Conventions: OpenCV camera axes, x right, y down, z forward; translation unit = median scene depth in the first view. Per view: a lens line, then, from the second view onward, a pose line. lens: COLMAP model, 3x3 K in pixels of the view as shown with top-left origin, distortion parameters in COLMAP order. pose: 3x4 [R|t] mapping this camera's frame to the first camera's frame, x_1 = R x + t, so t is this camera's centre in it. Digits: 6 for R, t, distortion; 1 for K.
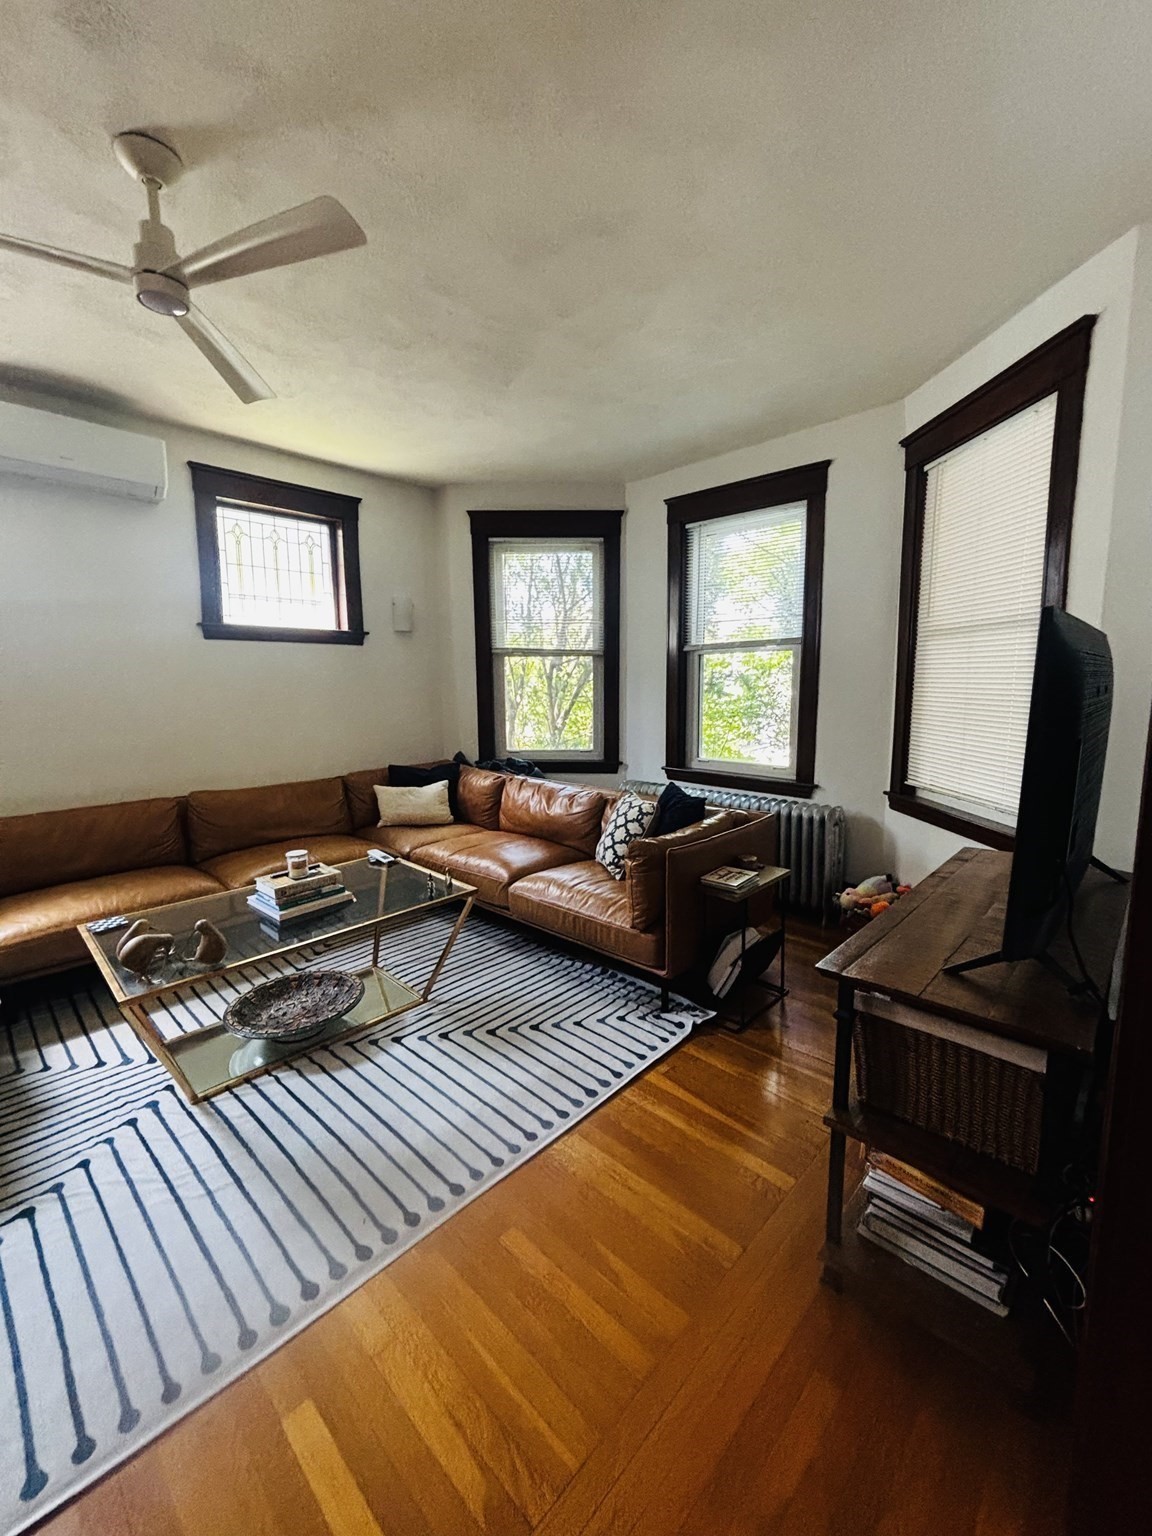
lens RADIAL K [[630.9, 0, 573.8], [0, 630.9, 764.5], [0, 0, 1]] dist [0.002653, 0.000670]
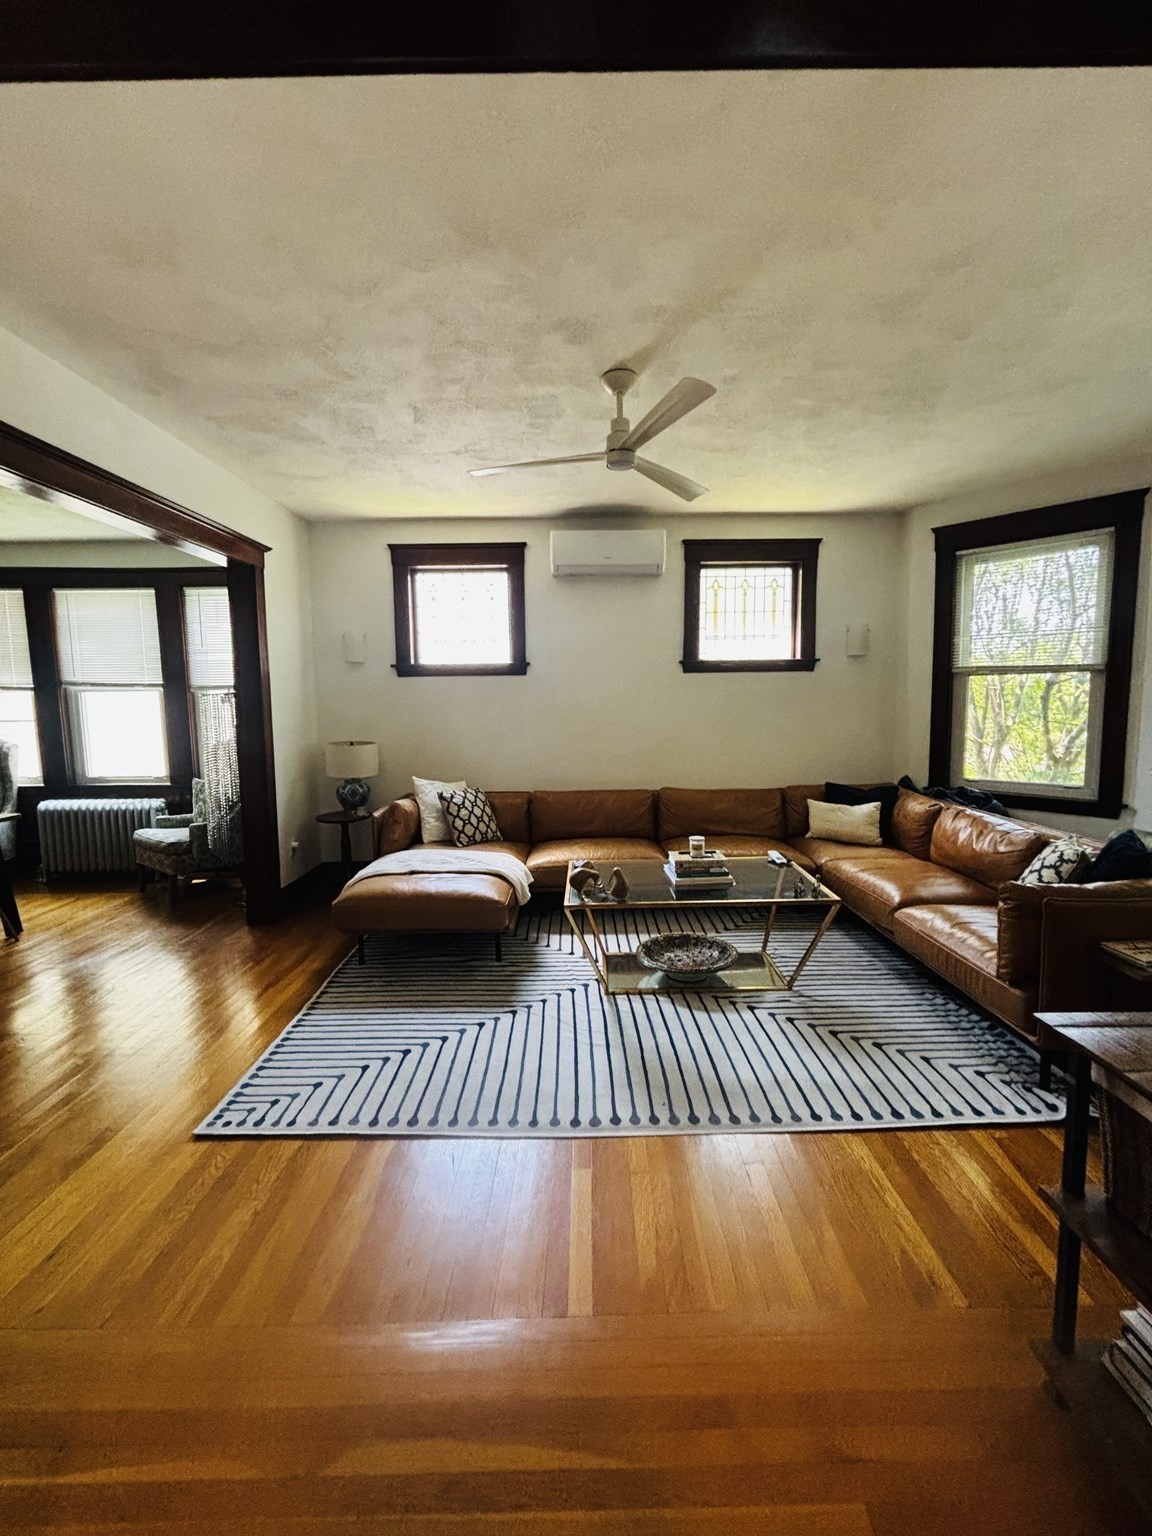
lens RADIAL K [[630.9, 0, 577.4], [0, 630.9, 763.6], [0, 0, 1]] dist [0.002653, 0.000670]
pose [[0.693231, 0.066410, -0.717650, 0.294997], [-0.090542, 0.995882, 0.004697, 0.004854], [0.715006, 0.061721, 0.696388, -0.077362]]
